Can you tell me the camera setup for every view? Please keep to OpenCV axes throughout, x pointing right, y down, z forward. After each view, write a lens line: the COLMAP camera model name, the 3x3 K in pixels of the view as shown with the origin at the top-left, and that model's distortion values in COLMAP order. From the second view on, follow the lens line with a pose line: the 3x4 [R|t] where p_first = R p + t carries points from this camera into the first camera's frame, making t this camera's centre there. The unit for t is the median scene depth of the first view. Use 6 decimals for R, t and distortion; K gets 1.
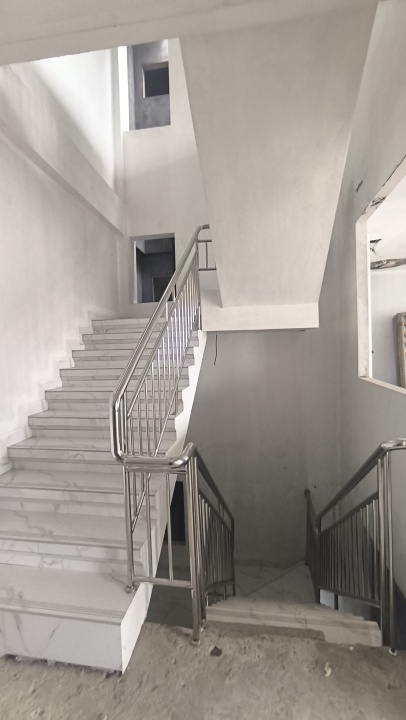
lens RADIAL K [[332.1, 0, 204.6], [0, 332.1, 360.0], [0, 0, 1]] dist [-0.003986, 0.002863]
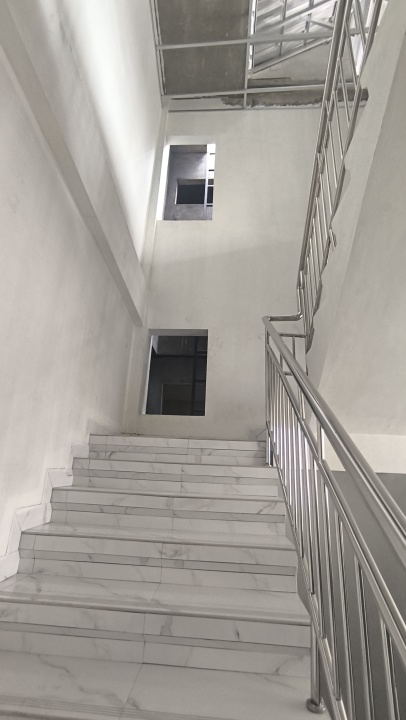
lens RADIAL K [[332.1, 0, 198.4], [0, 332.1, 361.6], [0, 0, 1]] dist [-0.003986, 0.002863]
pose [[0.992146, 0.101839, 0.072627, -0.198240], [-0.070052, 0.933418, -0.351886, -0.042418], [-0.103627, 0.344035, 0.933221, 0.358979]]
